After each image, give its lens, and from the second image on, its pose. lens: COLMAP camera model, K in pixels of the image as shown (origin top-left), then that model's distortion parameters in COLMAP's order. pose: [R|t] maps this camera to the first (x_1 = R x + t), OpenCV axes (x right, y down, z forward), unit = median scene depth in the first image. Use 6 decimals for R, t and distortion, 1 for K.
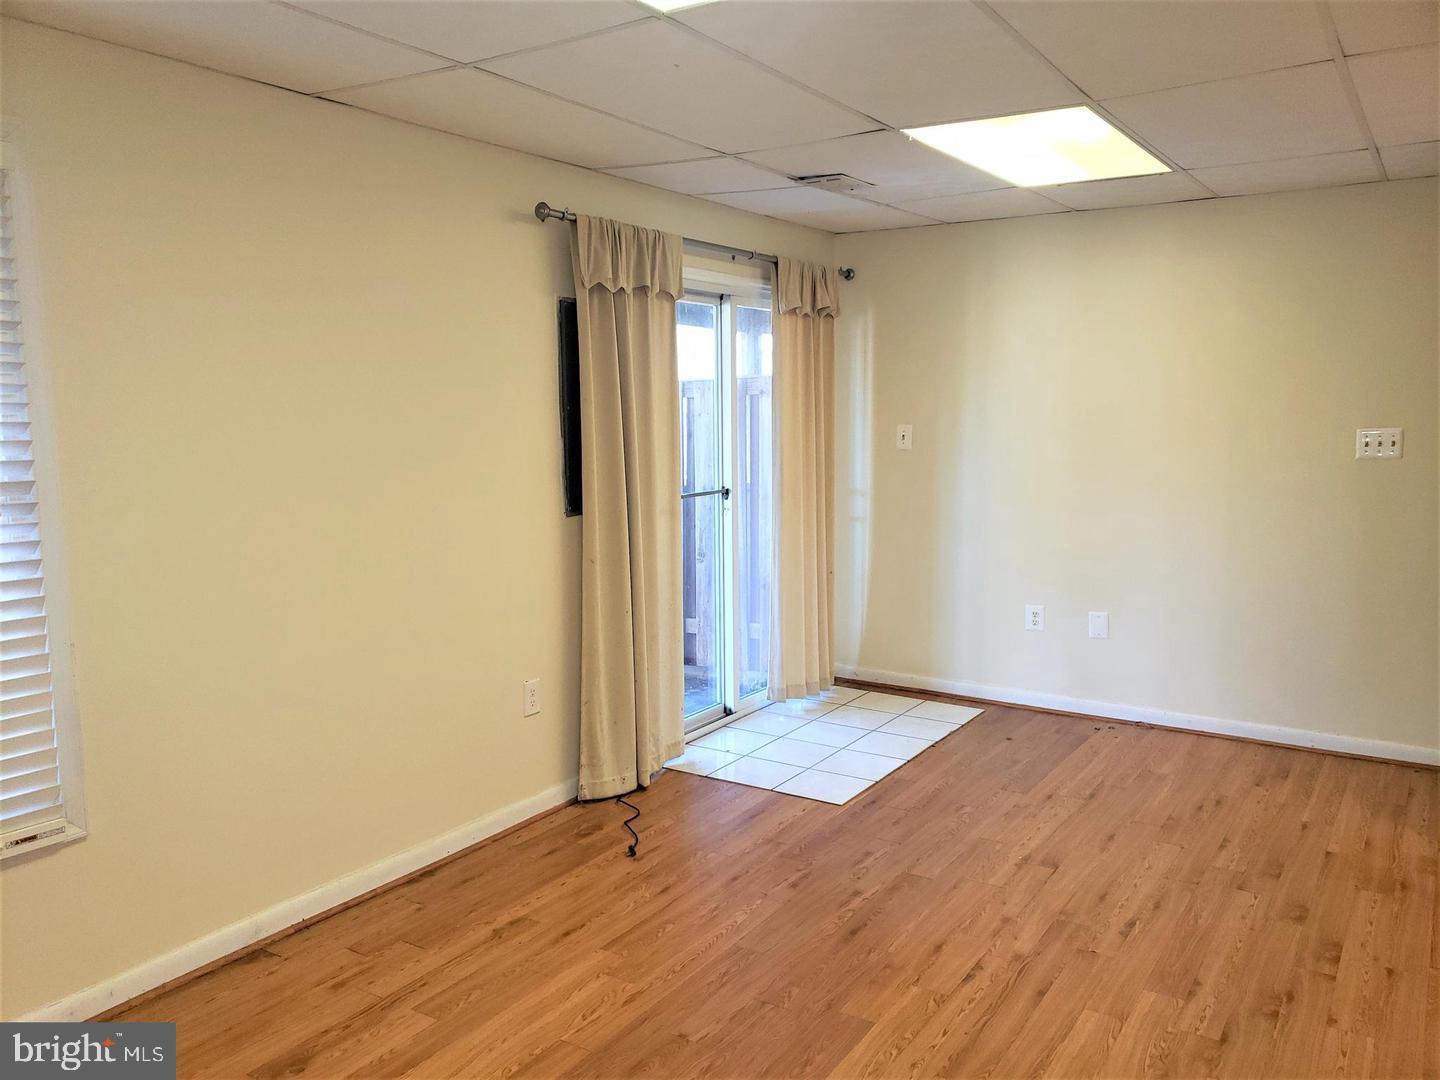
lens RADIAL K [[1123.0, 0, 732.7], [0, 1123.0, 541.5], [0, 0, 1]] dist [0.060480, -0.047255]
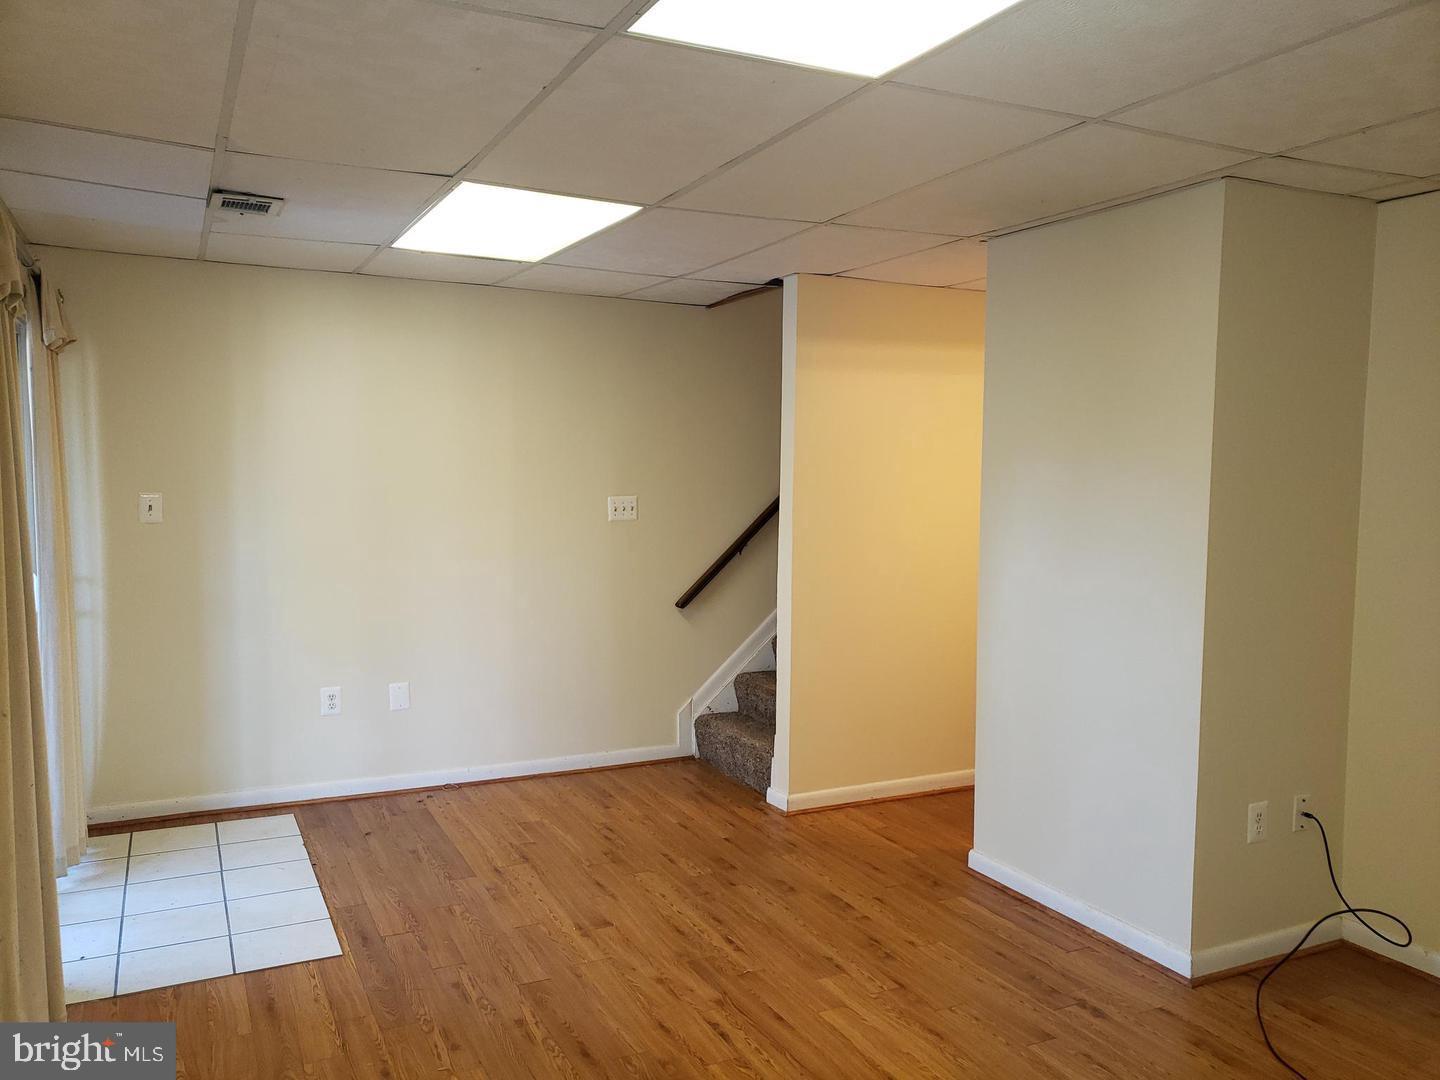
lens RADIAL K [[1123.0, 0, 727.7], [0, 1123.0, 538.0], [0, 0, 1]] dist [0.060480, -0.047255]
pose [[0.519220, -0.041901, 0.853613, -0.417160], [0.086840, 0.996215, -0.003921, -0.039783], [-0.850217, 0.076164, 0.520893, 0.273200]]
